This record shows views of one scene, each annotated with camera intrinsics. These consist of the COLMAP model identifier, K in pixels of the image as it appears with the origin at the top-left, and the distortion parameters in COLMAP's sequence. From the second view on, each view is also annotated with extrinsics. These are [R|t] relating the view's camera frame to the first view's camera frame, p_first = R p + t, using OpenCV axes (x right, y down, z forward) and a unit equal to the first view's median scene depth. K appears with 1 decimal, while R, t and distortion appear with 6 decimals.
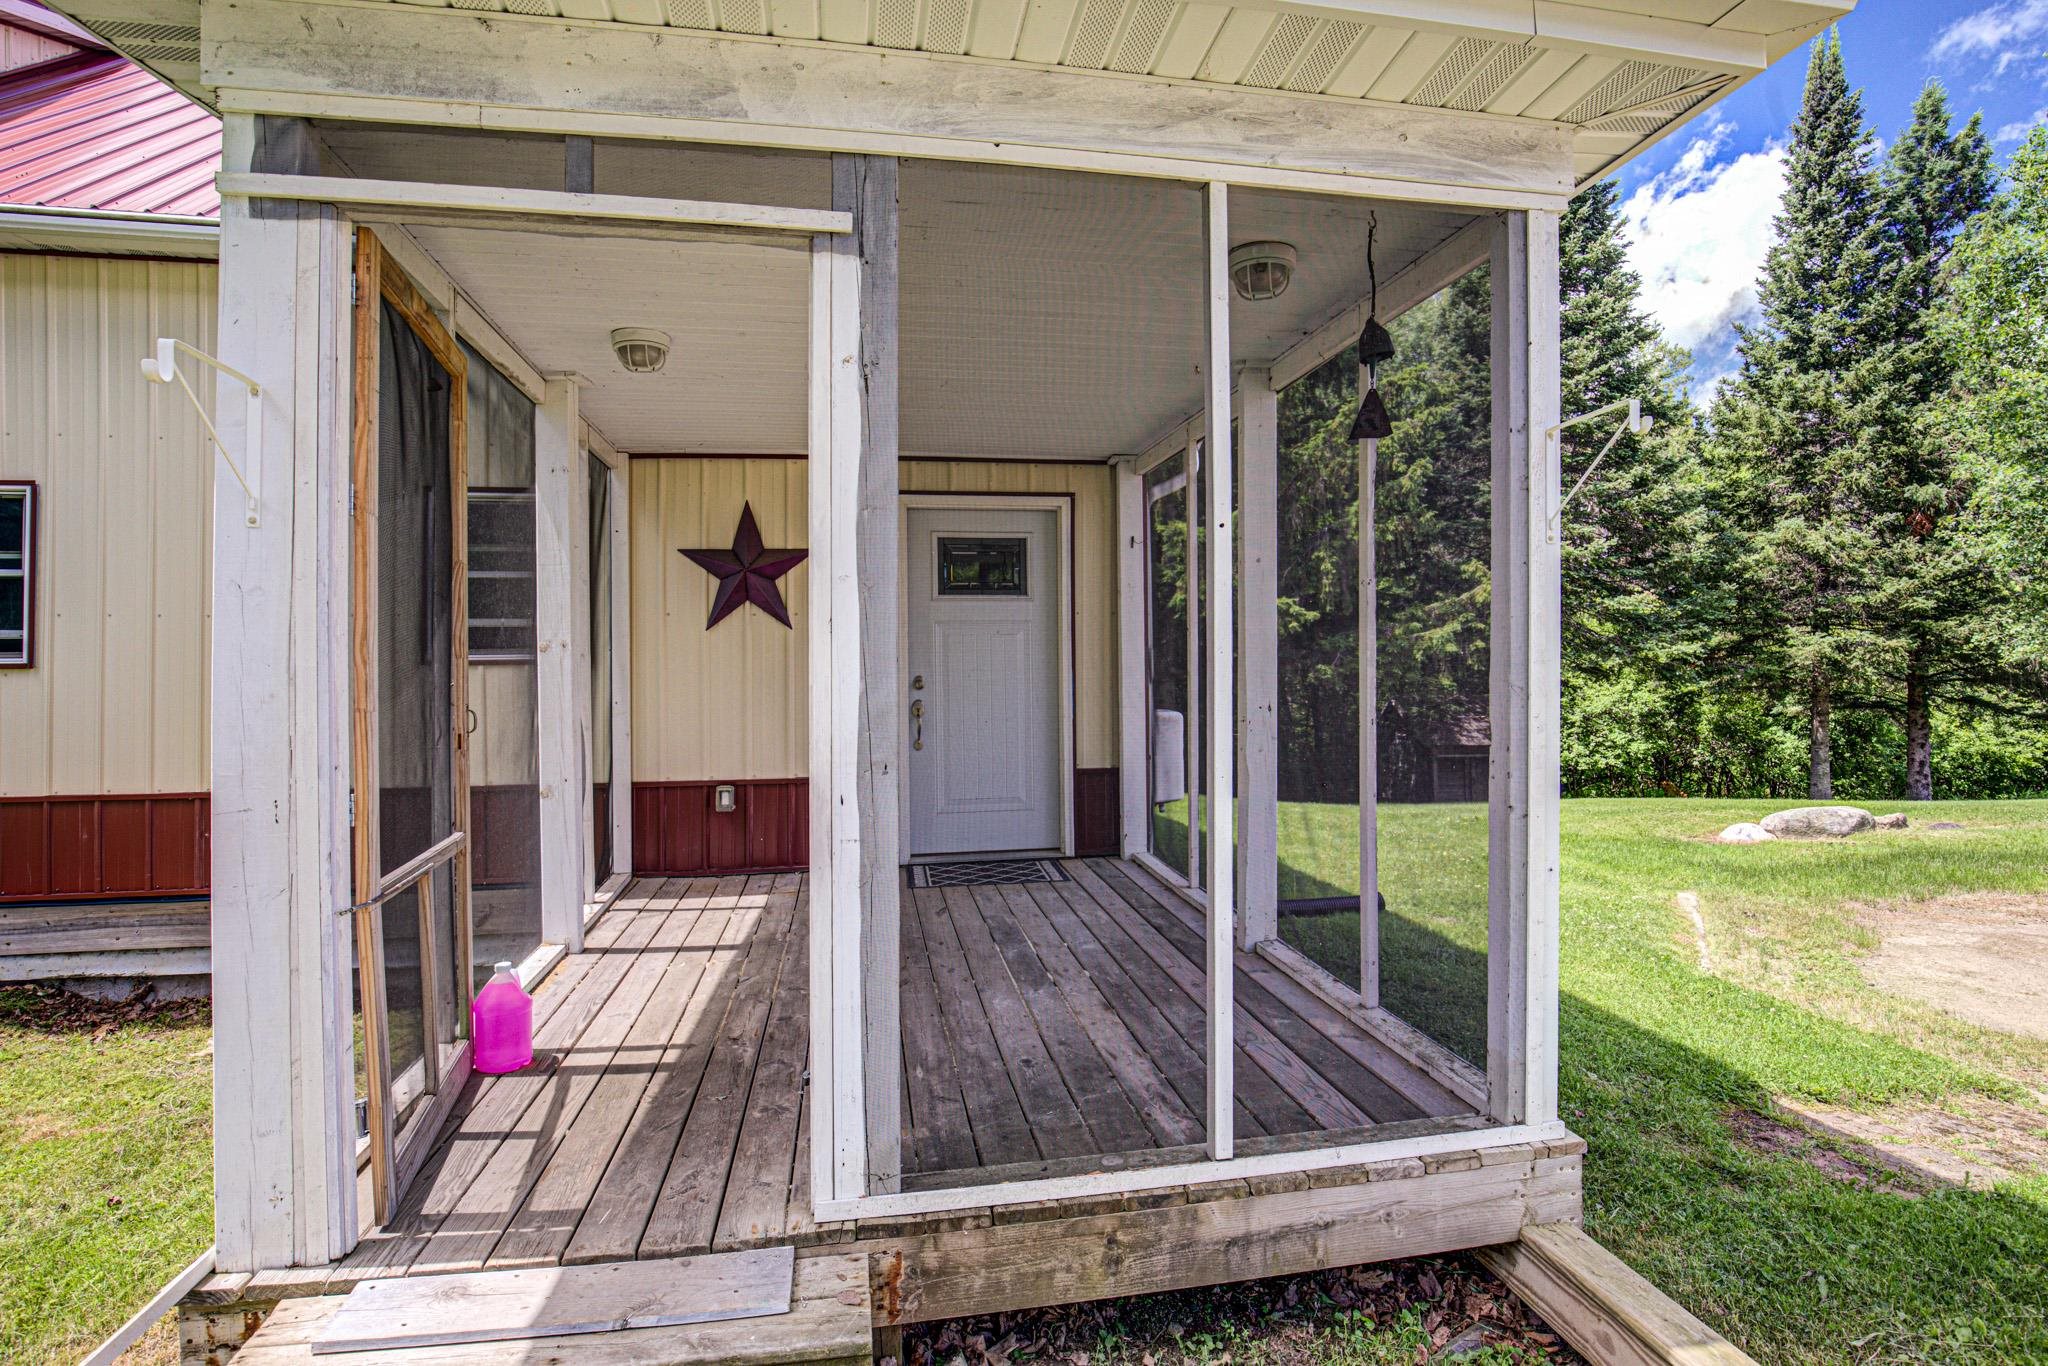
lens RADIAL K [[993.7, 0, 1024.0], [0, 993.7, 683.0], [0, 0, 1]] dist [-0.022149, -0.000159]
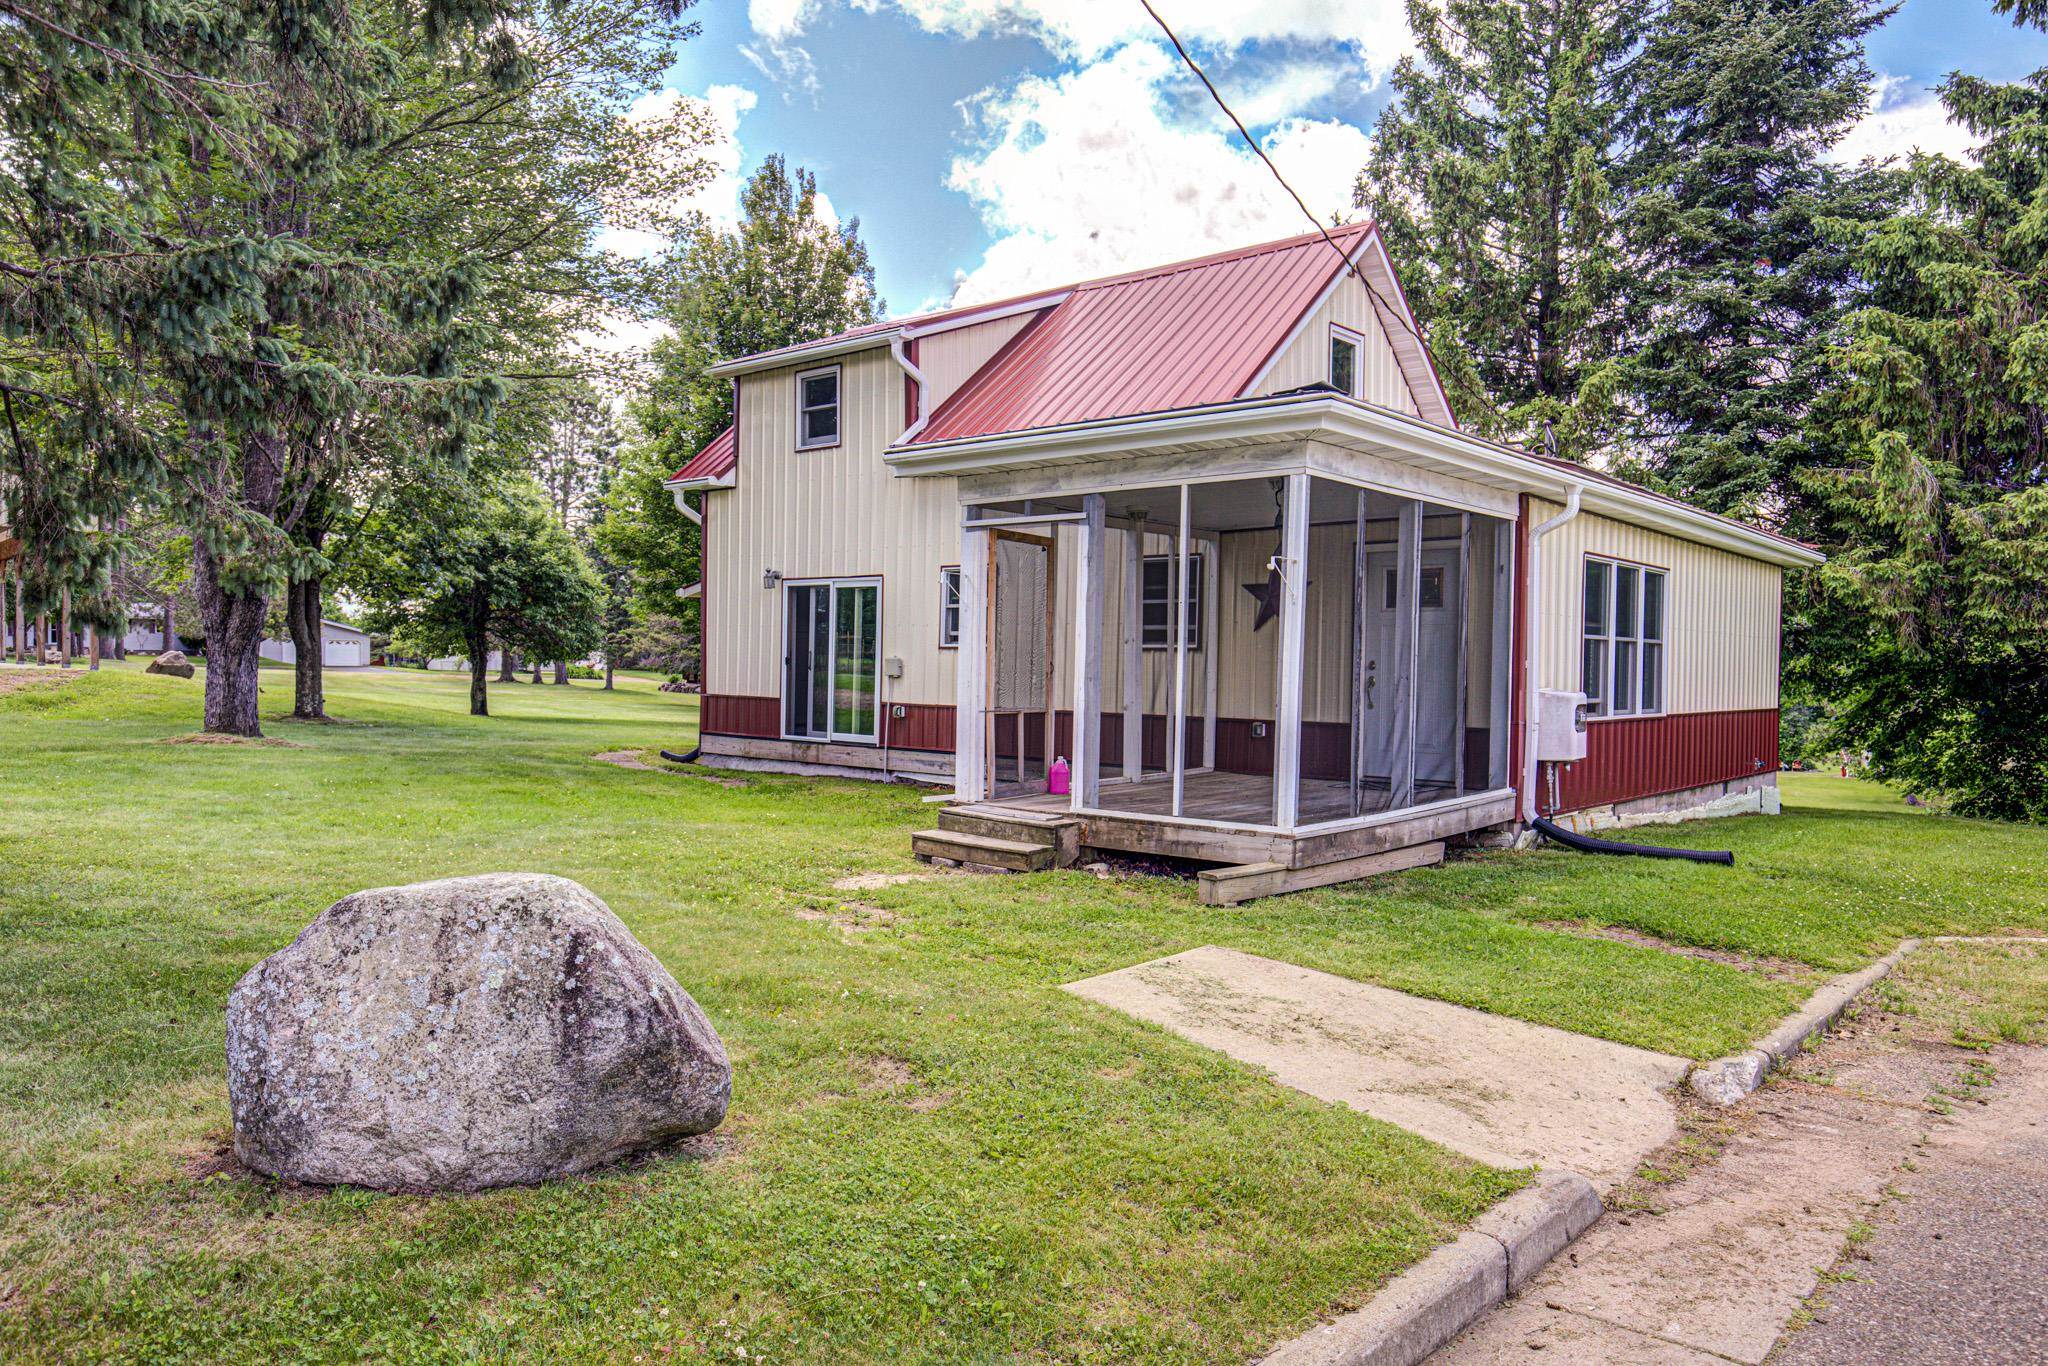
lens RADIAL K [[1375.4, 0, 1024.0], [0, 1375.4, 683.0], [0, 0, 1]] dist [0.002509, 0.000140]
pose [[0.630508, 0.030475, -0.775584, 0.369315], [-0.030923, 0.999422, 0.014131, 0.004421], [0.775566, 0.015074, 0.631086, -0.233927]]
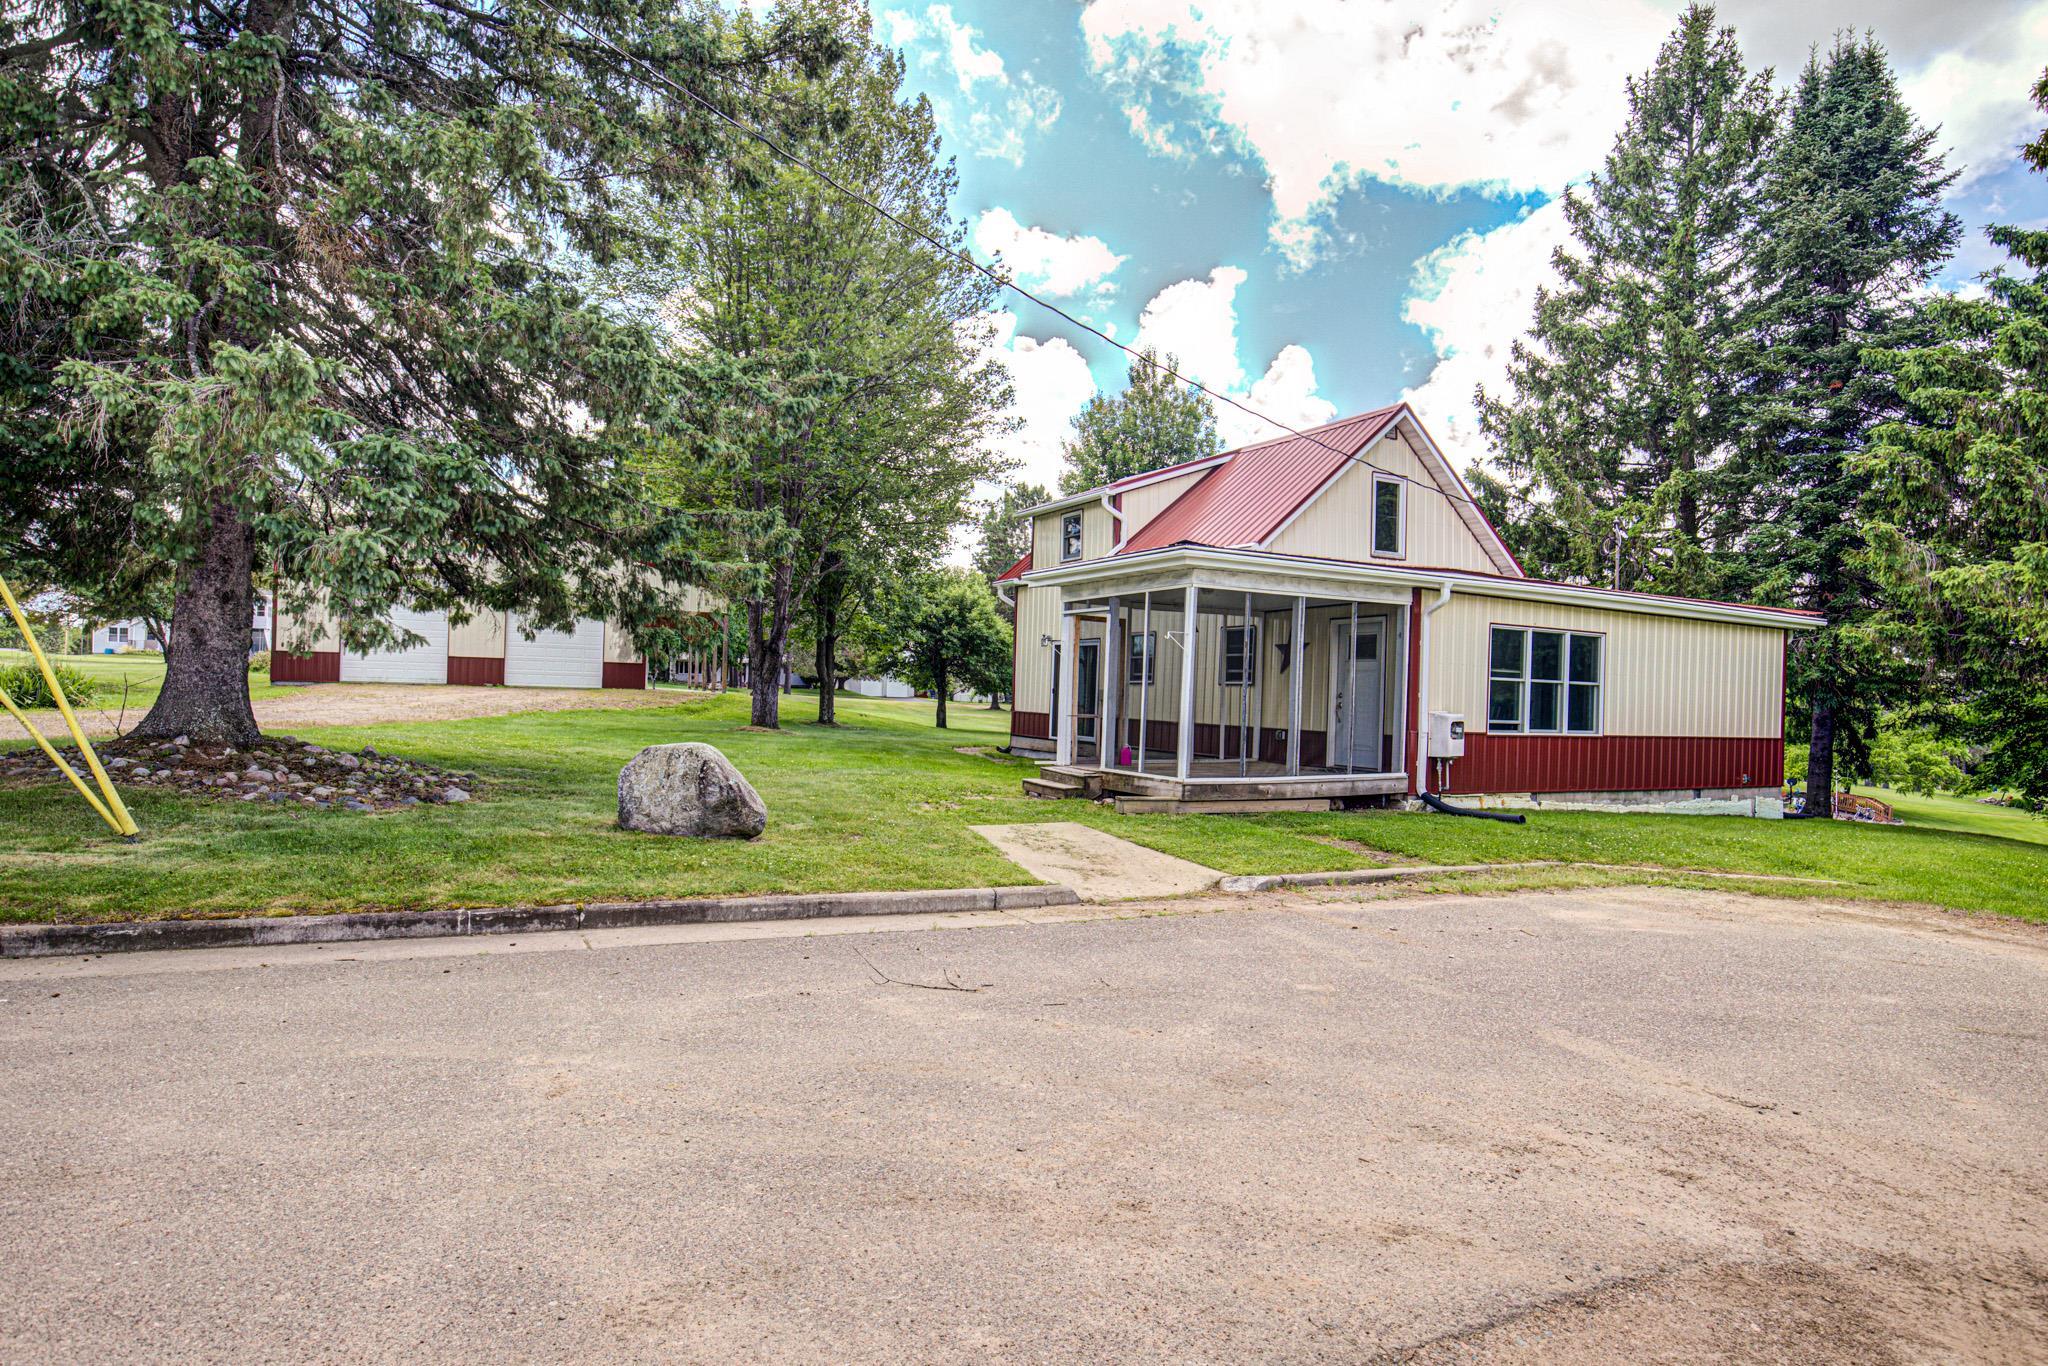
lens RADIAL K [[1101.1, 0, 1026.5], [0, 1101.1, 693.2], [0, 0, 1]] dist [-0.011904, -0.001517]
pose [[0.313554, 0.019661, -0.949367, 0.685911], [-0.046085, 0.998923, 0.005467, 0.004796], [0.948451, 0.042037, 0.314122, -0.181048]]
